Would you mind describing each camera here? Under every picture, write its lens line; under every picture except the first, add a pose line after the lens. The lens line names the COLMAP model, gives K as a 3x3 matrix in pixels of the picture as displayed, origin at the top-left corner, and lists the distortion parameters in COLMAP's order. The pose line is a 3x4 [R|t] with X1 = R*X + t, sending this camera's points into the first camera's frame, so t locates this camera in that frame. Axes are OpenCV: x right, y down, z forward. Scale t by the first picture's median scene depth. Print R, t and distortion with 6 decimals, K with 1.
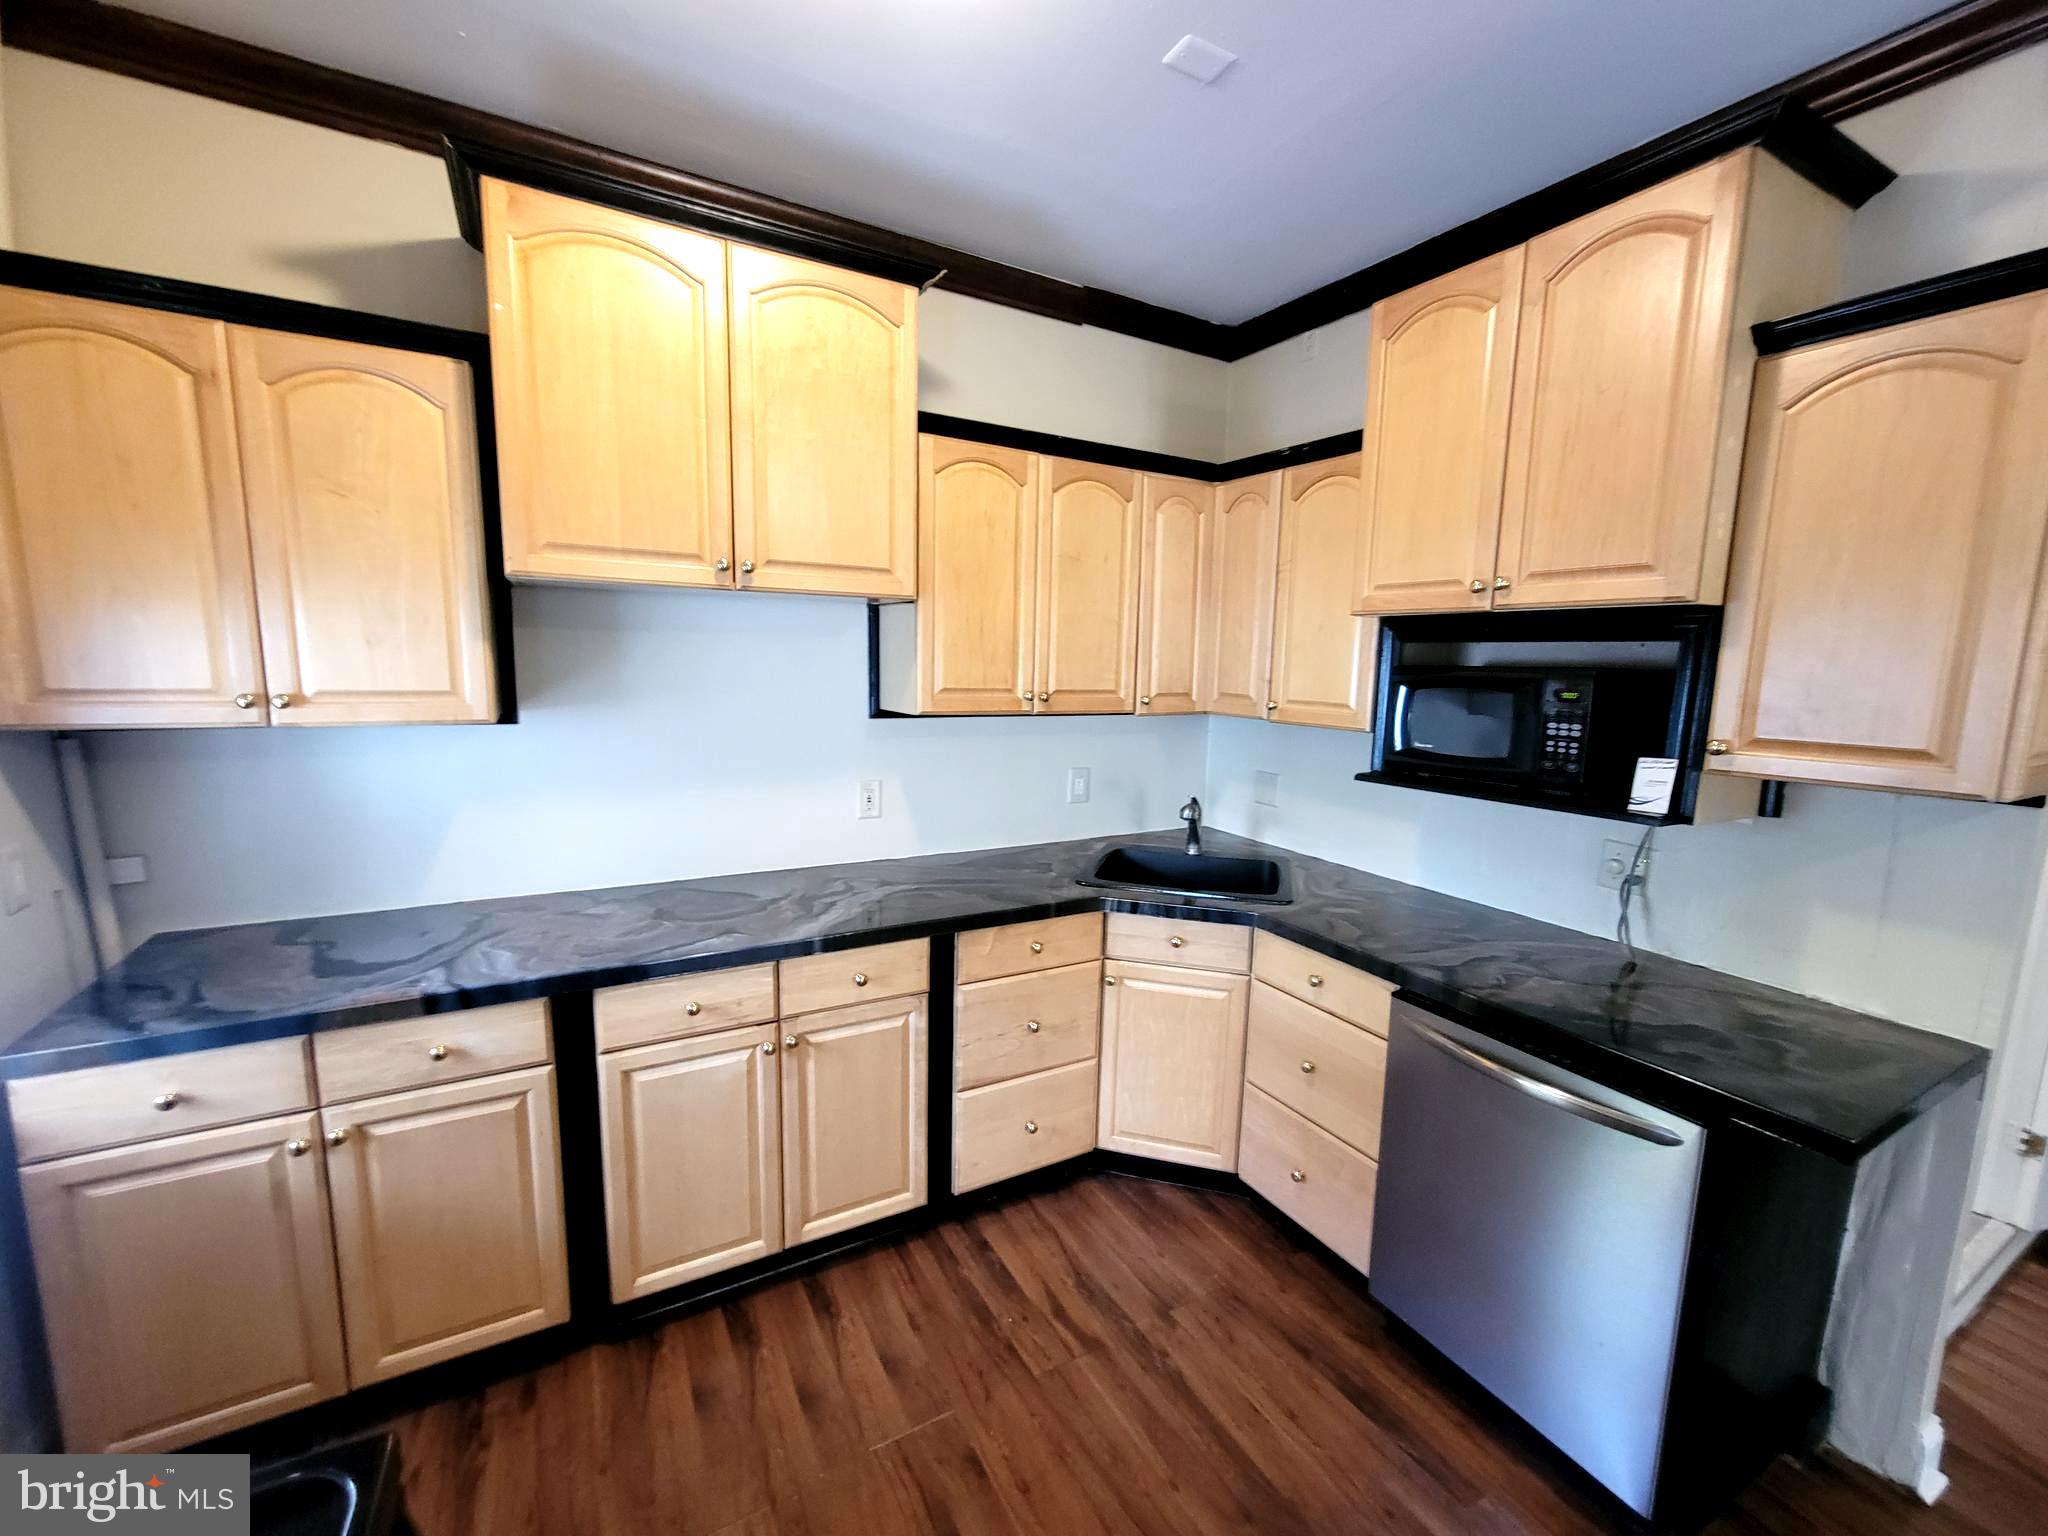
lens RADIAL K [[830.8, 0, 1024.0], [0, 830.8, 768.0], [0, 0, 1]] dist [-0.000724, 0.000215]
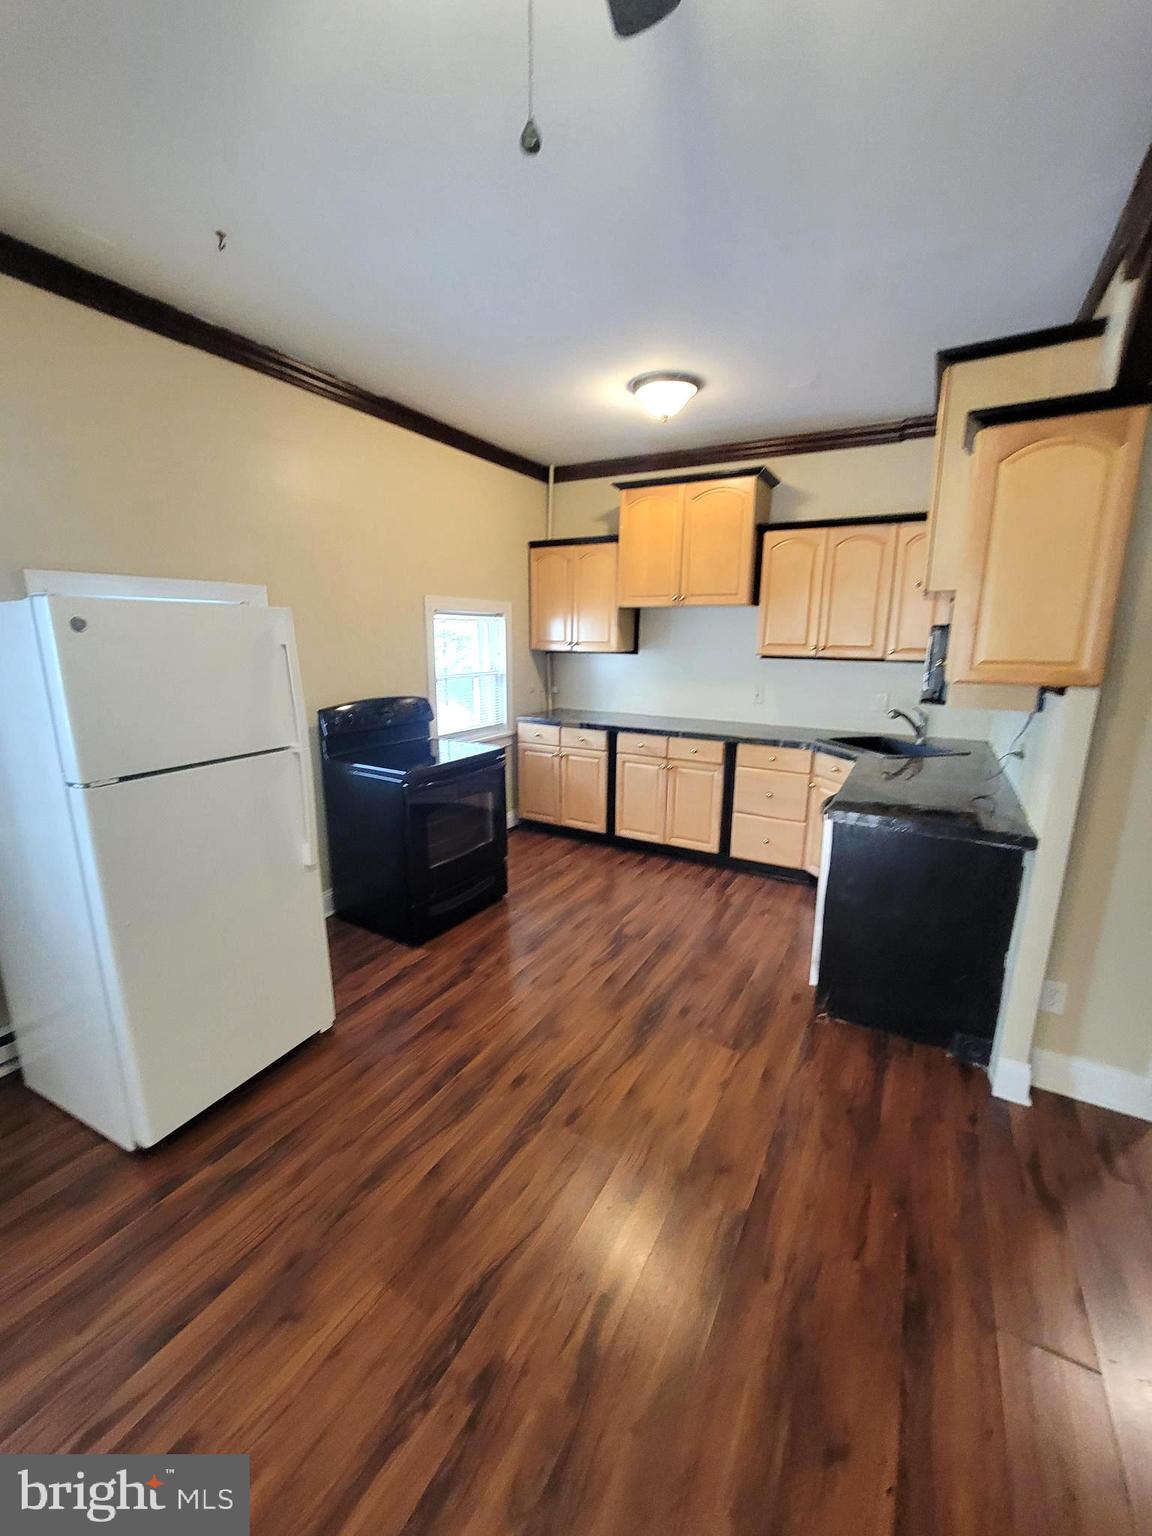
lens RADIAL K [[623.5, 0, 556.8], [0, 623.5, 766.4], [0, 0, 1]] dist [-0.001340, -0.000241]
pose [[0.487626, 0.162976, -0.857706, 1.475880], [-0.115981, 0.985807, 0.121380, 0.125220], [0.865315, 0.040289, 0.499607, -0.427489]]
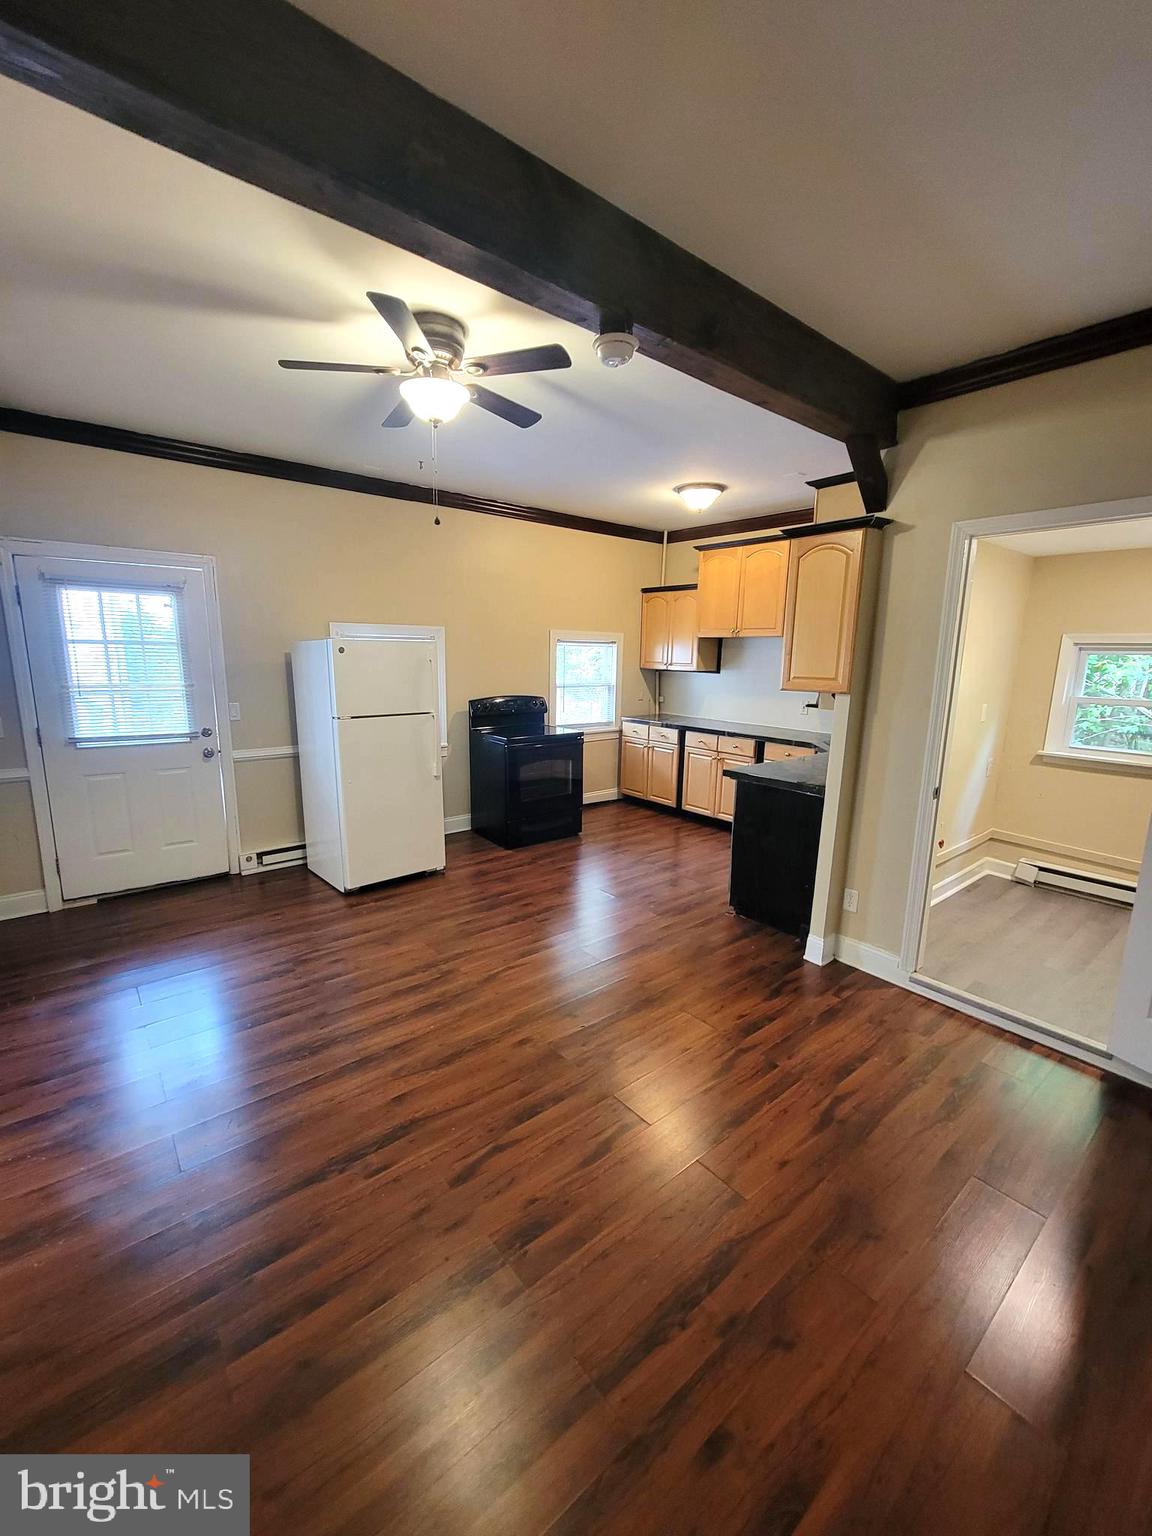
lens RADIAL K [[623.1, 0, 566.7], [0, 623.1, 771.4], [0, 0, 1]] dist [-0.000724, 0.000215]
pose [[0.149429, 0.167327, -0.974511, 2.576352], [-0.151336, 0.977835, 0.144692, 0.094210], [0.977122, 0.125858, 0.171440, -0.151106]]
